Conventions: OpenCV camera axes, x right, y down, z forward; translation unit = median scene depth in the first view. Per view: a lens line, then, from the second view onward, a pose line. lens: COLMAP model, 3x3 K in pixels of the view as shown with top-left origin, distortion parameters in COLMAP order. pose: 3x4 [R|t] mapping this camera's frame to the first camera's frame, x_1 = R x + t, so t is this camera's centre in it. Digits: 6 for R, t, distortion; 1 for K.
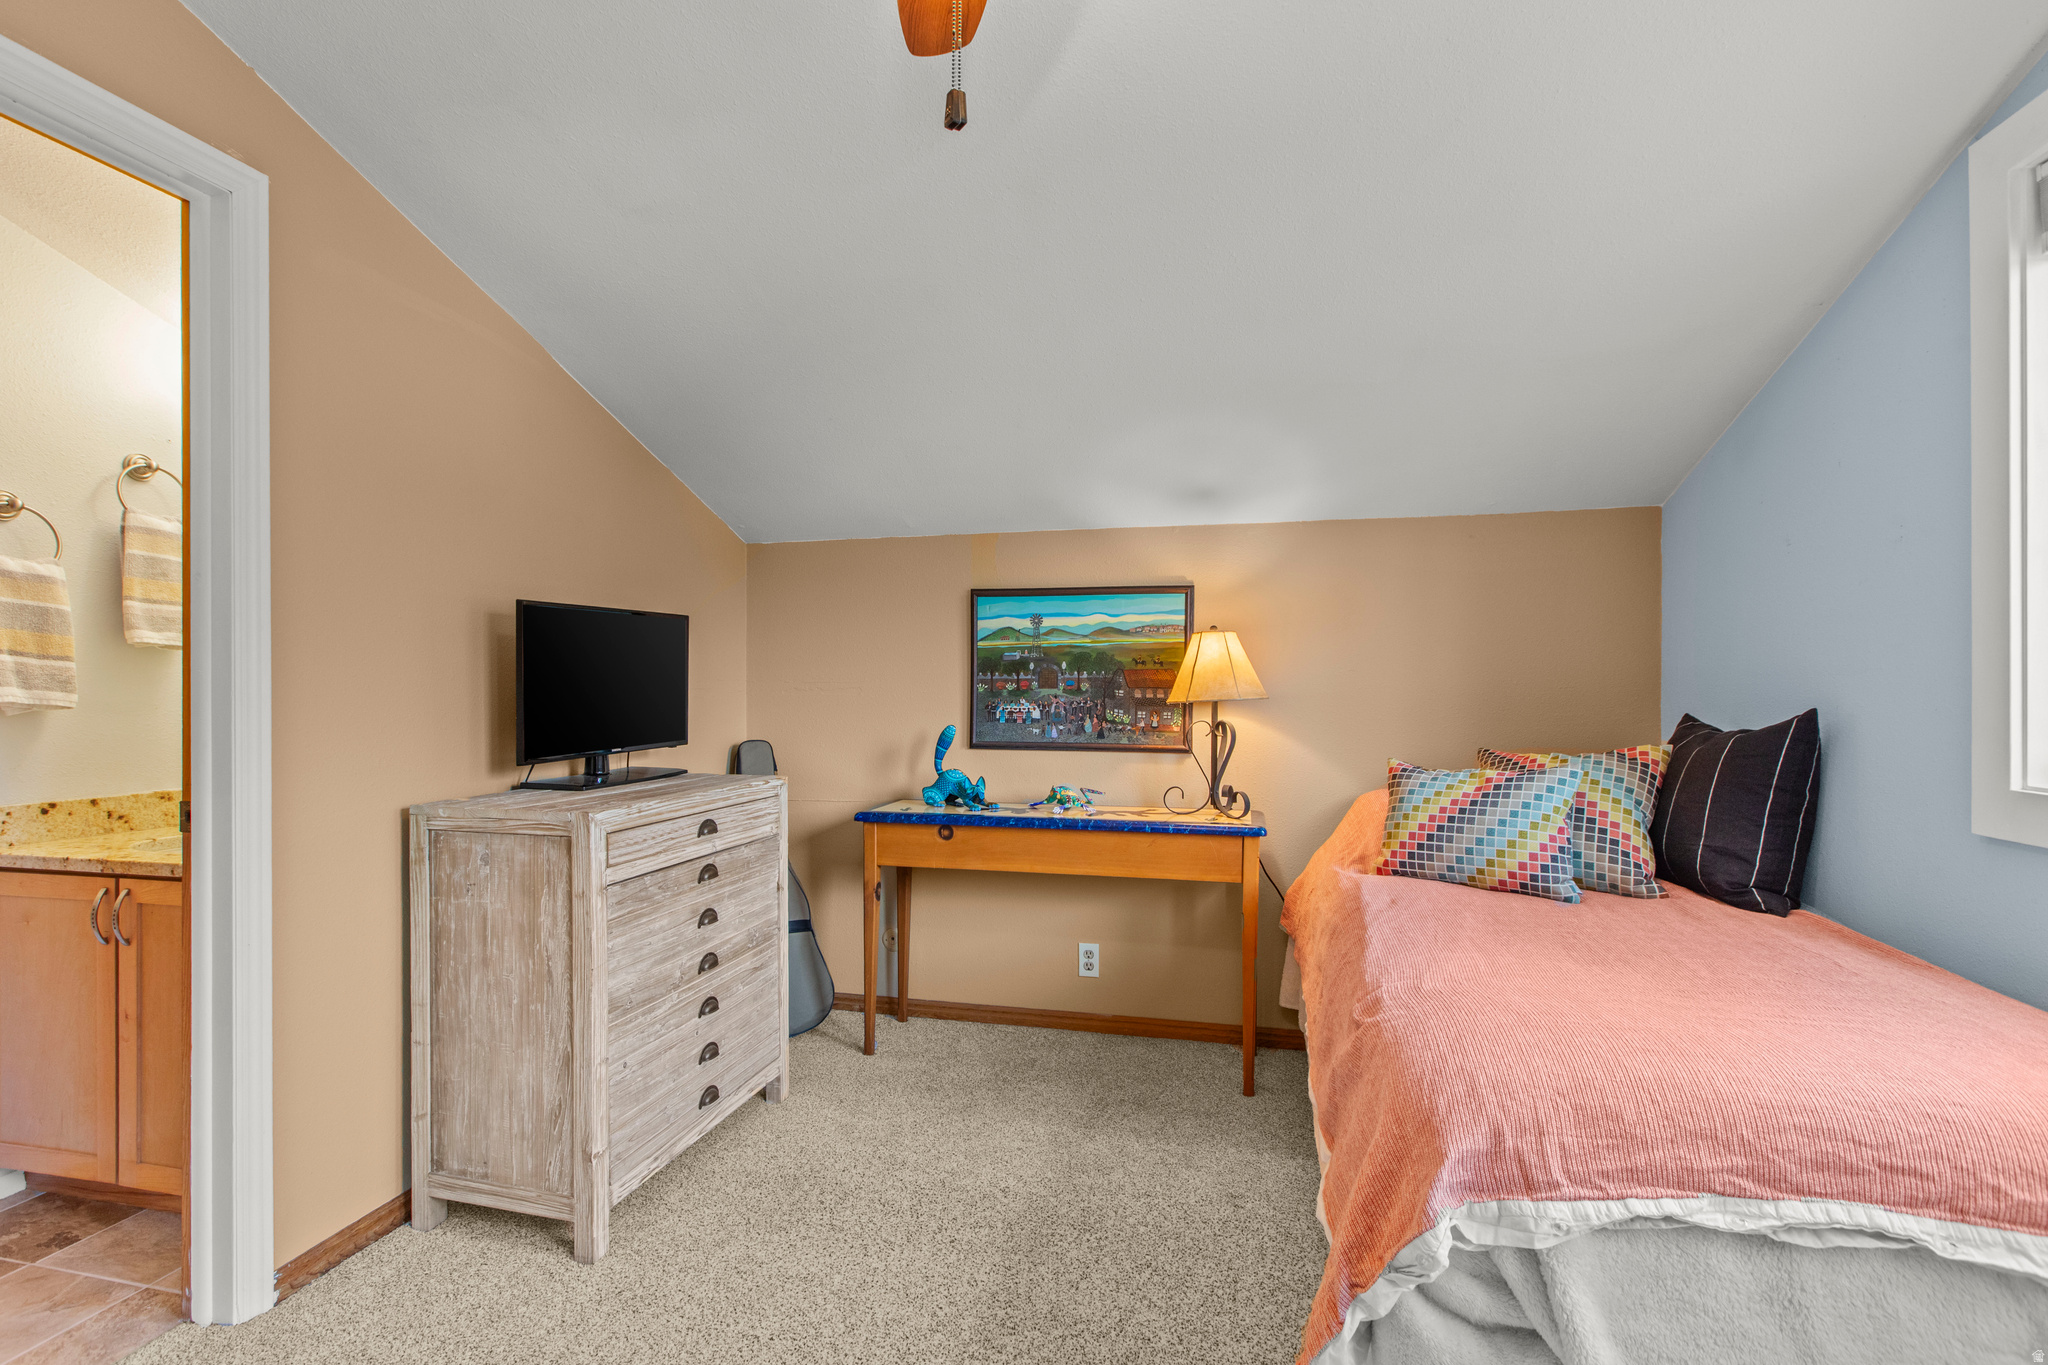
lens RADIAL K [[938.5, 0, 1020.3], [0, 938.5, 699.9], [0, 0, 1]] dist [0.001232, -0.000225]
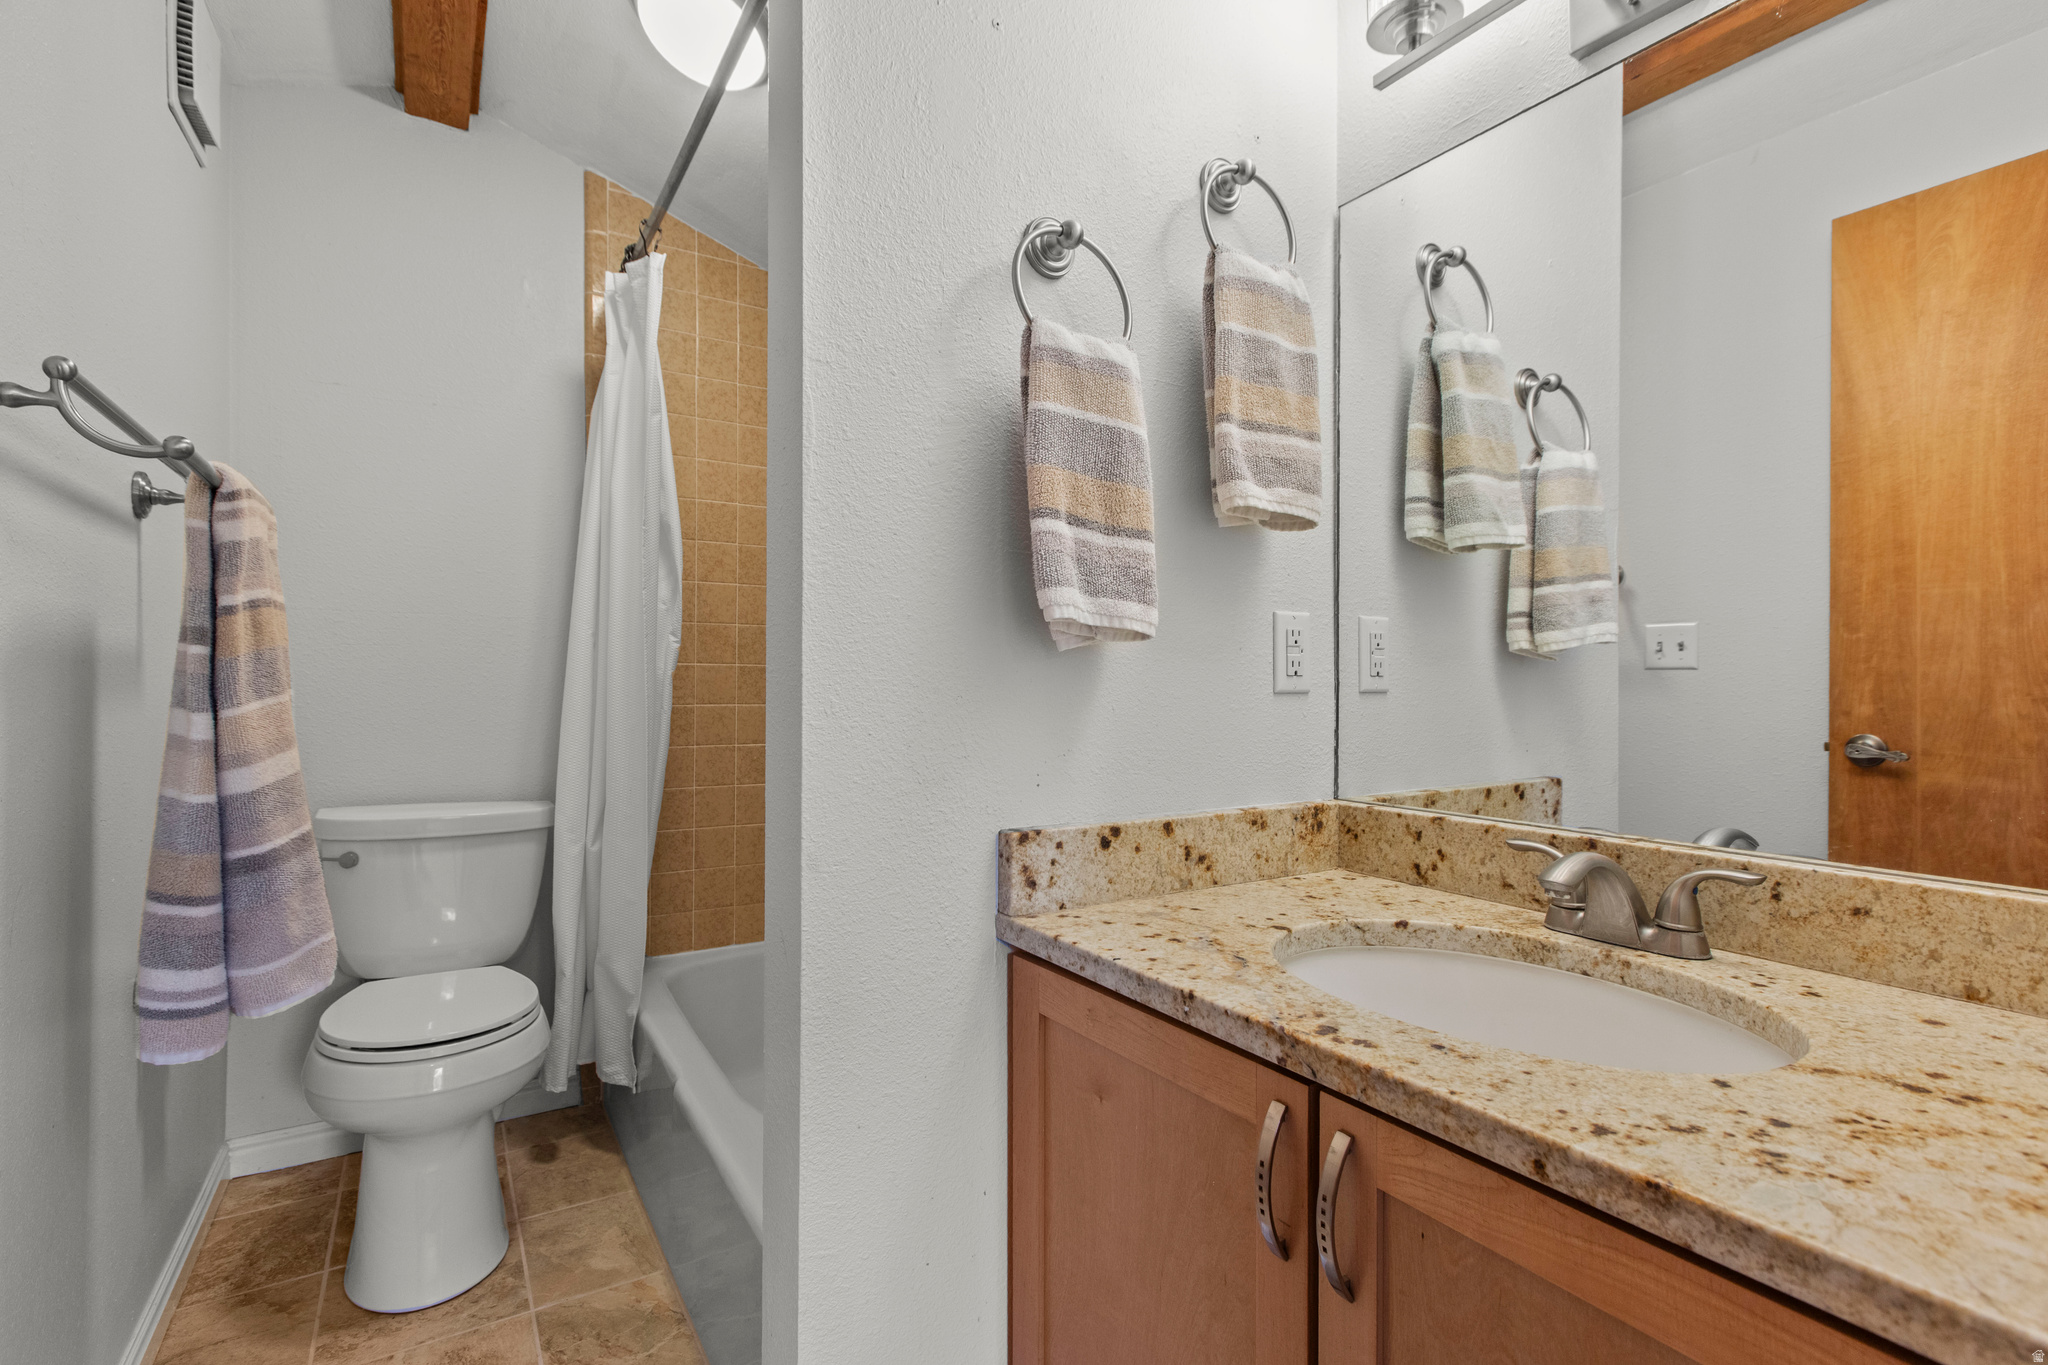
lens RADIAL K [[938.5, 0, 1020.3], [0, 938.5, 699.9], [0, 0, 1]] dist [0.001232, -0.000225]
pose [[0.711851, 0.008333, -0.702281, -0.719189], [-0.006280, 0.999965, 0.005500, 0.039150], [0.702303, 0.000495, 0.711878, 0.609277]]
